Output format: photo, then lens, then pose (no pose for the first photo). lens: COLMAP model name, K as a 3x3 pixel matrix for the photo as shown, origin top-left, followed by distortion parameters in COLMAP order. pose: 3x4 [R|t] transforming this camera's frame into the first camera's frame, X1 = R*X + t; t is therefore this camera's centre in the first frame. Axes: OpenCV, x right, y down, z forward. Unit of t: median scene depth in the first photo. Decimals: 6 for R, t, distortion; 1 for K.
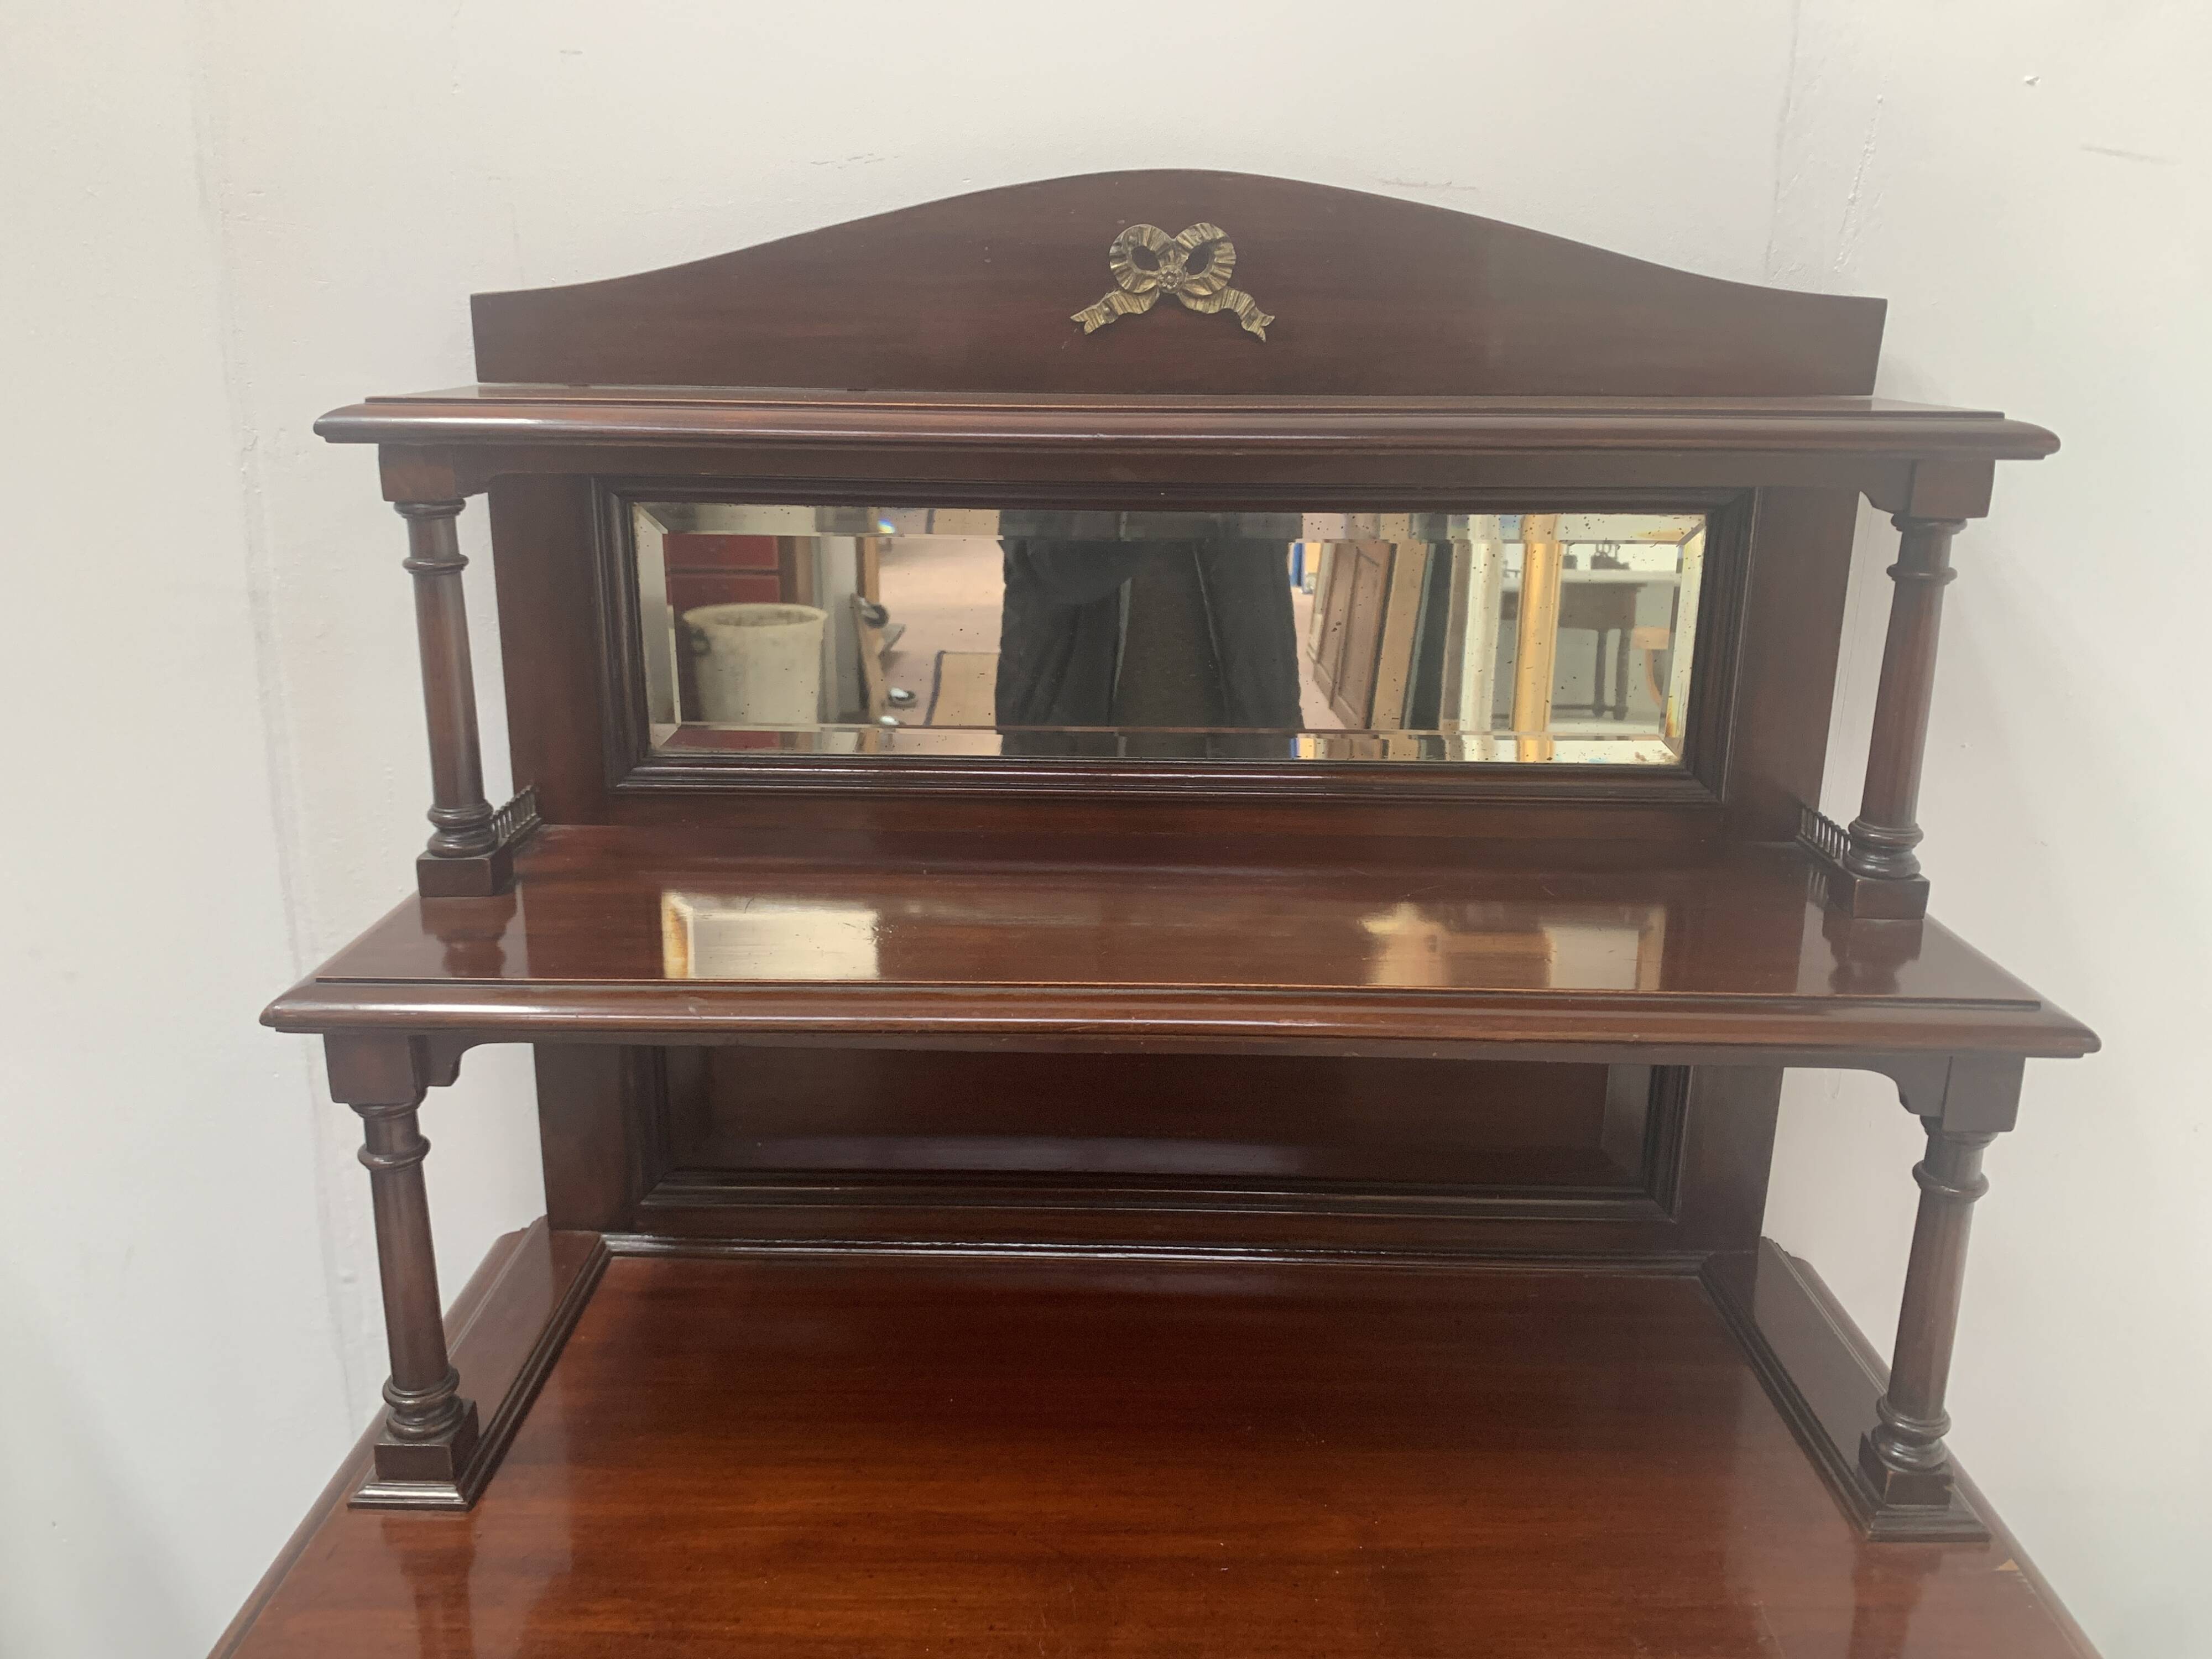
lens RADIAL K [[1712.7, 0, 1085.1], [0, 1712.7, 814.6], [0, 0, 1]] dist [0.017212, -0.024481]
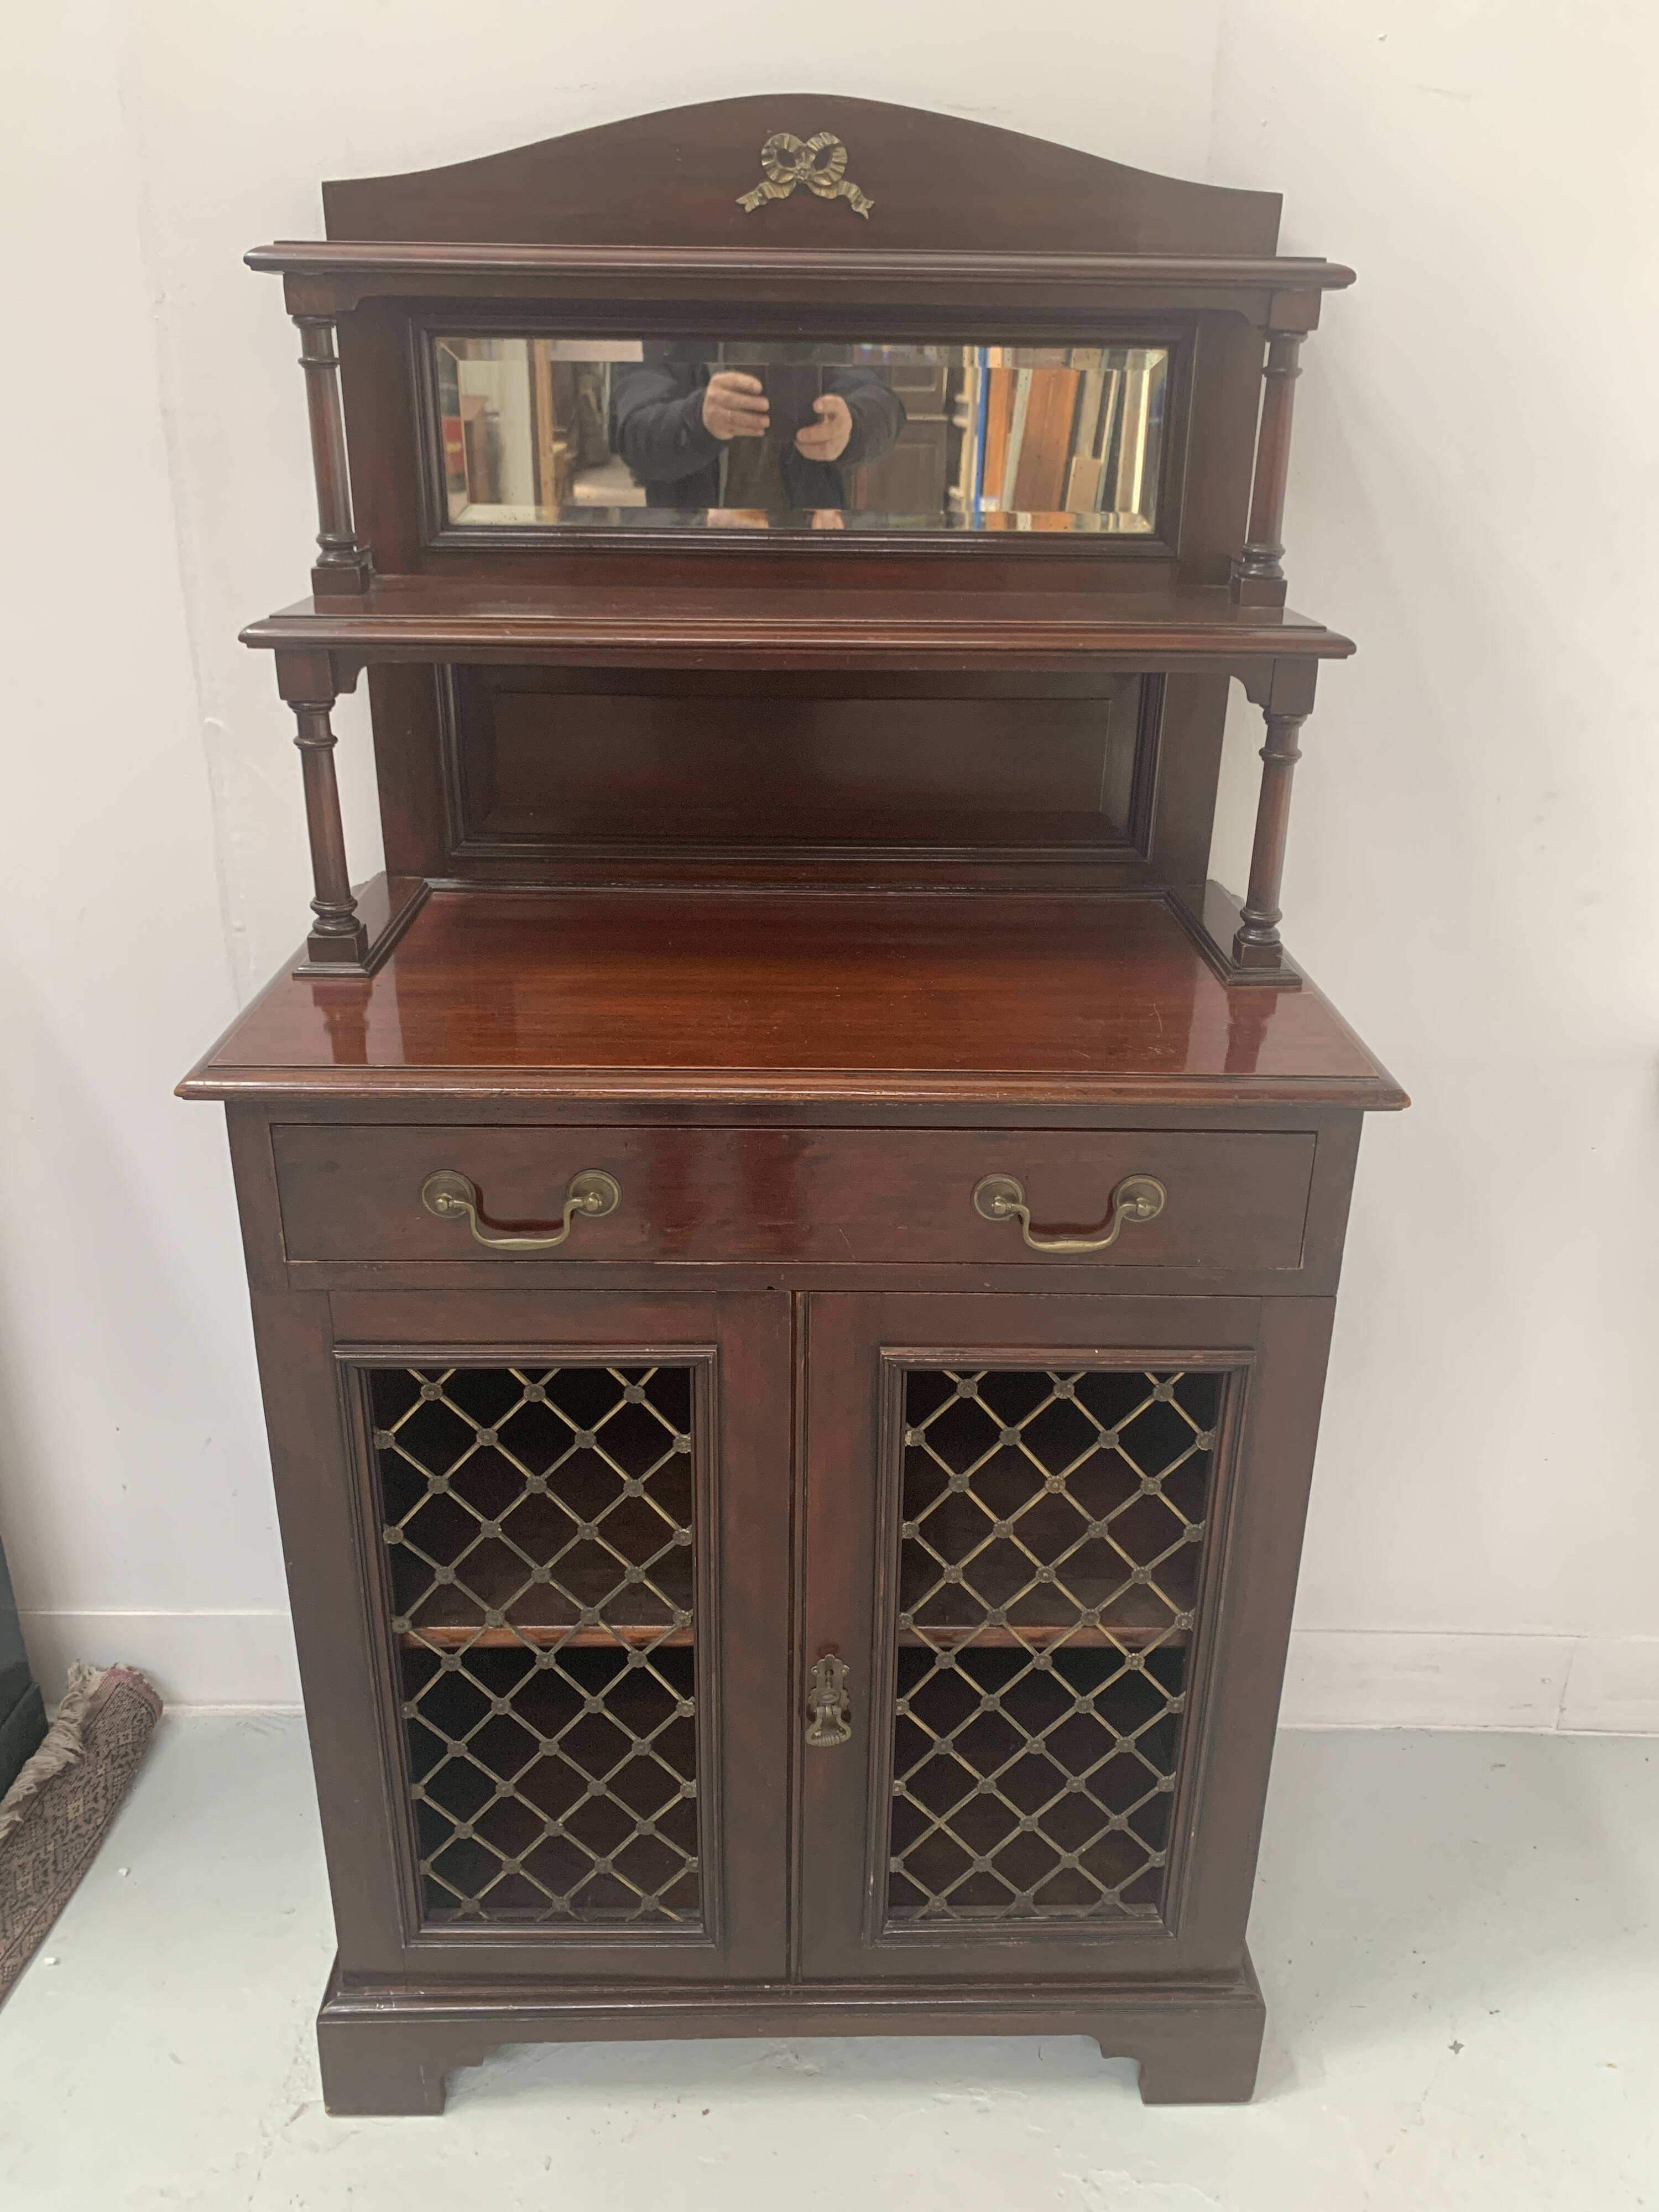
lens RADIAL K [[1712.7, 0, 839.6], [0, 1712.7, 1088.4], [0, 0, 1]] dist [0.017212, -0.024481]
pose [[0.999181, -0.010212, 0.039143, 0.015200], [0.005211, 0.992042, 0.125801, 0.285007], [-0.040116, -0.125495, 0.991283, -0.569430]]
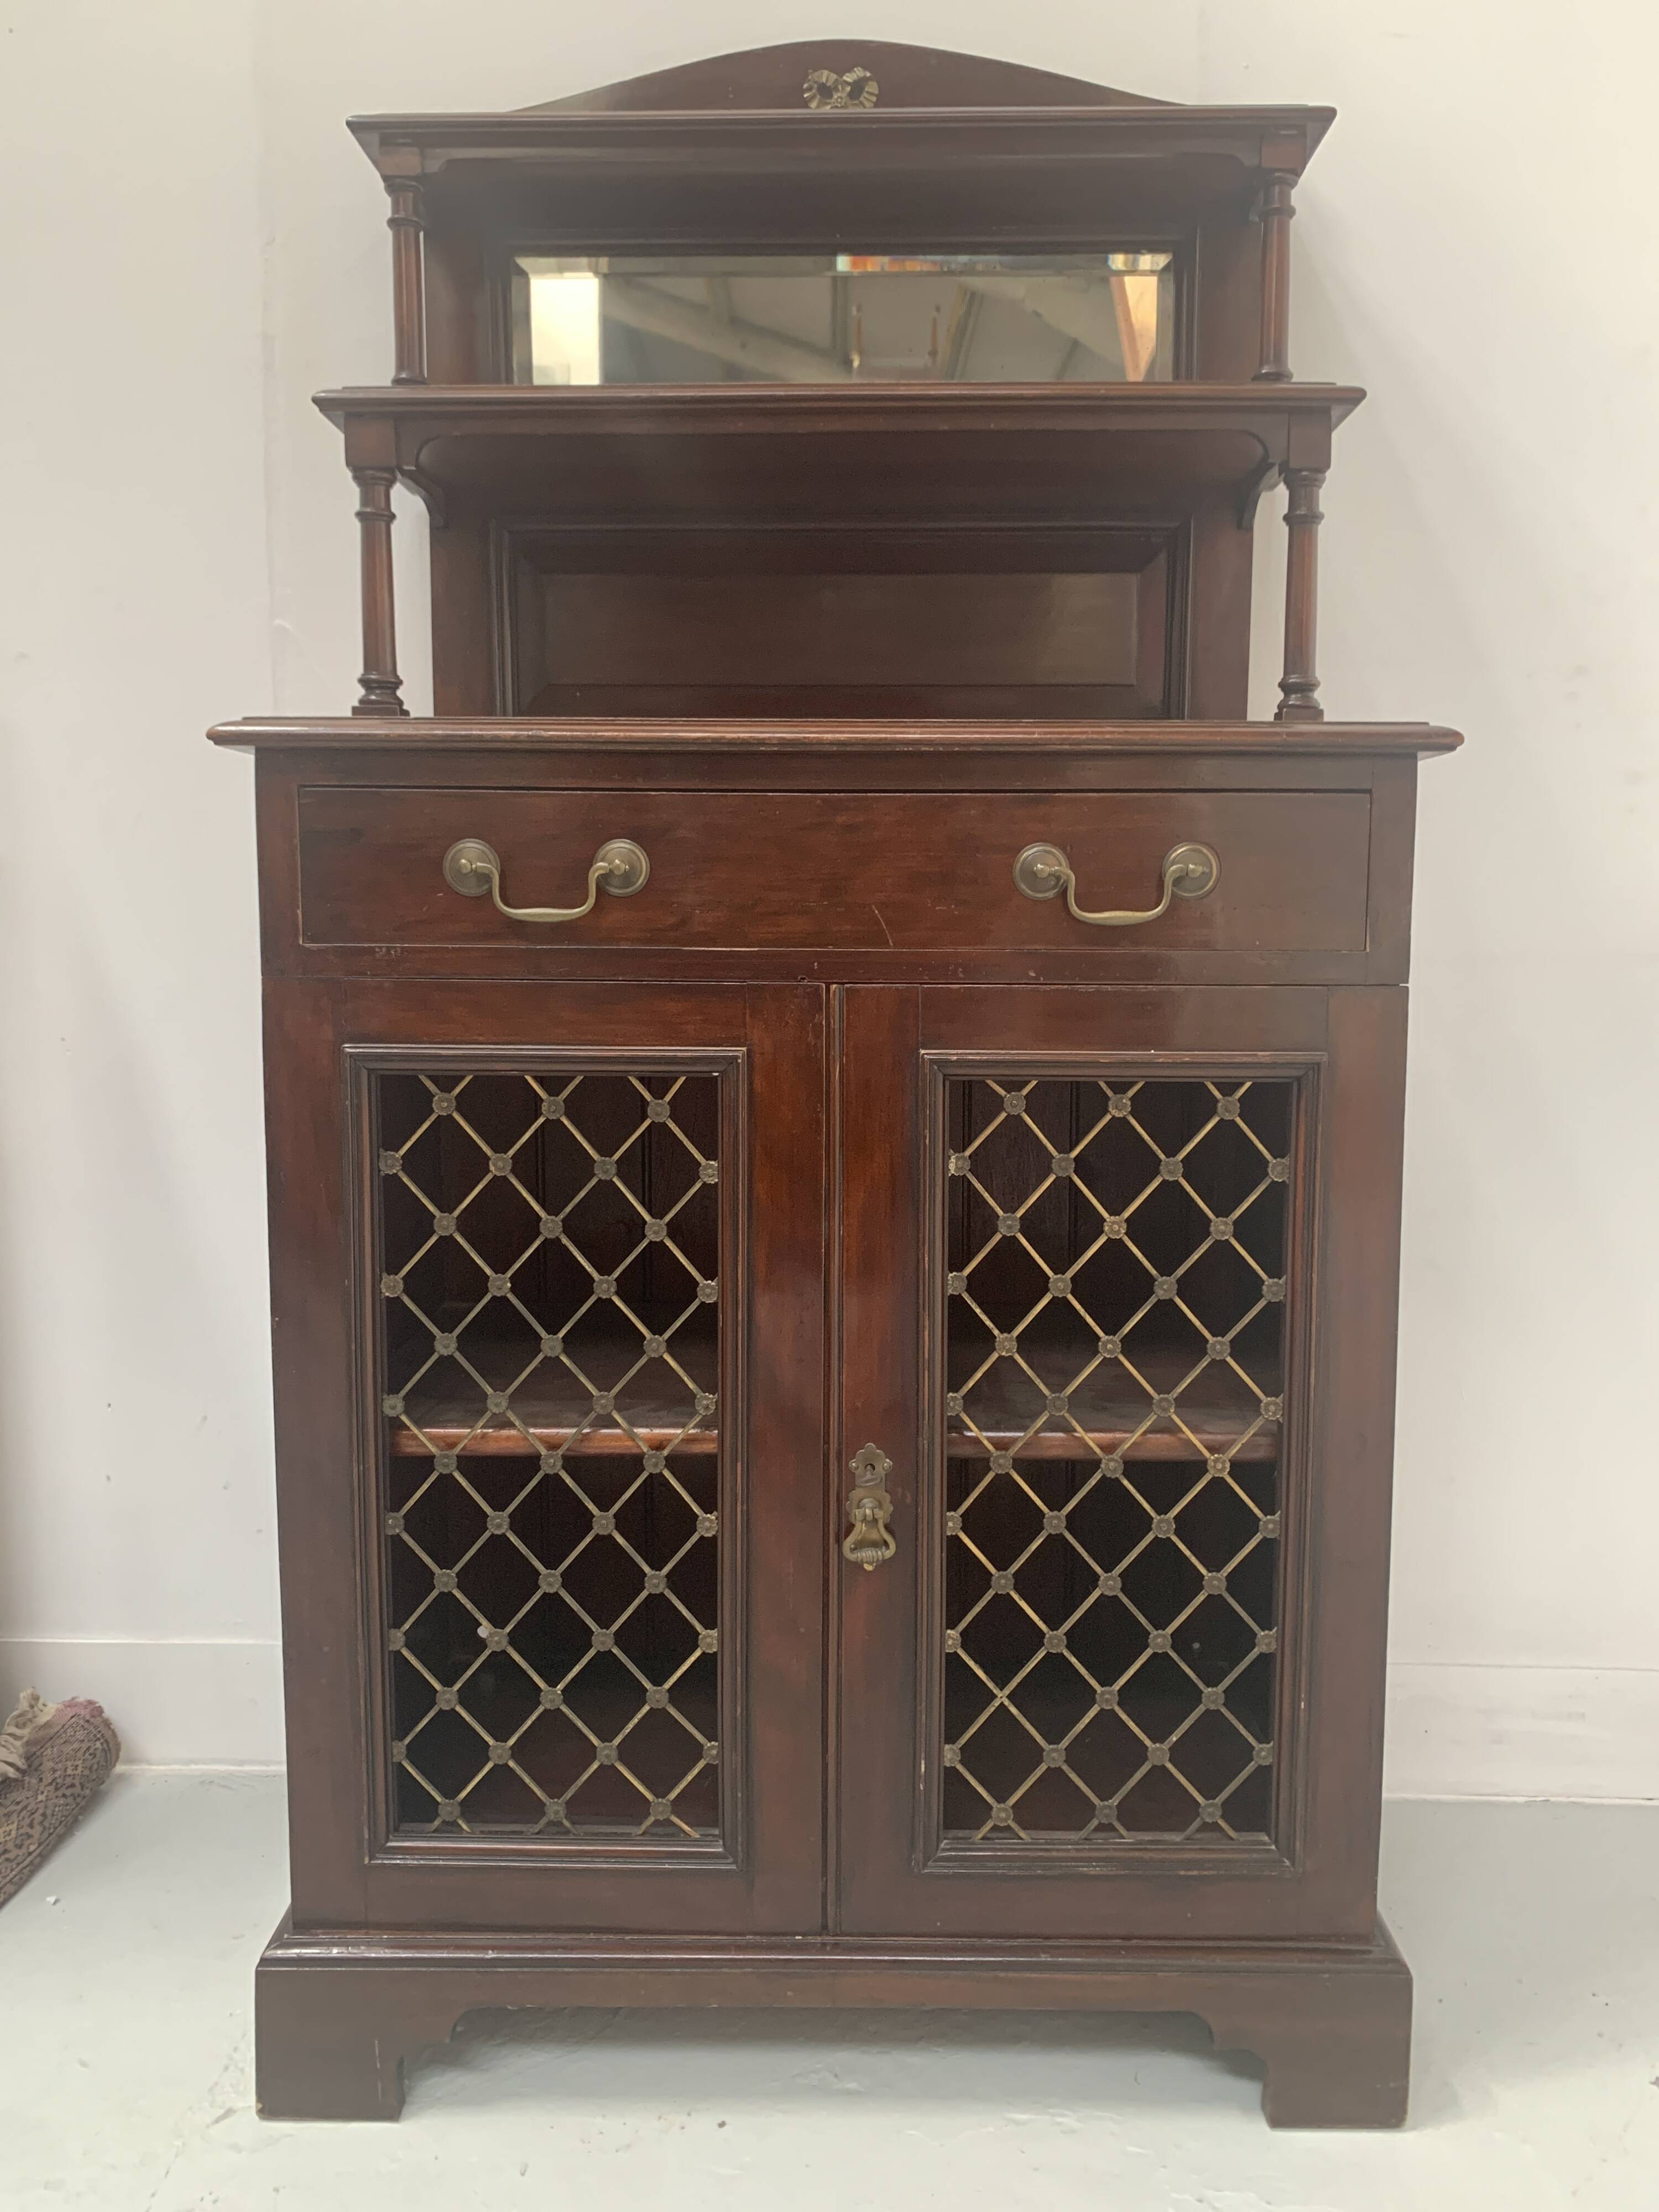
lens RADIAL K [[1712.7, 0, 828.5], [0, 1712.7, 1085.5], [0, 0, 1]] dist [0.017212, -0.024481]
pose [[0.999963, -0.007611, 0.003992, 0.024805], [0.008179, 0.985458, -0.169725, 0.924764], [-0.002642, 0.169751, 0.985483, -0.496725]]
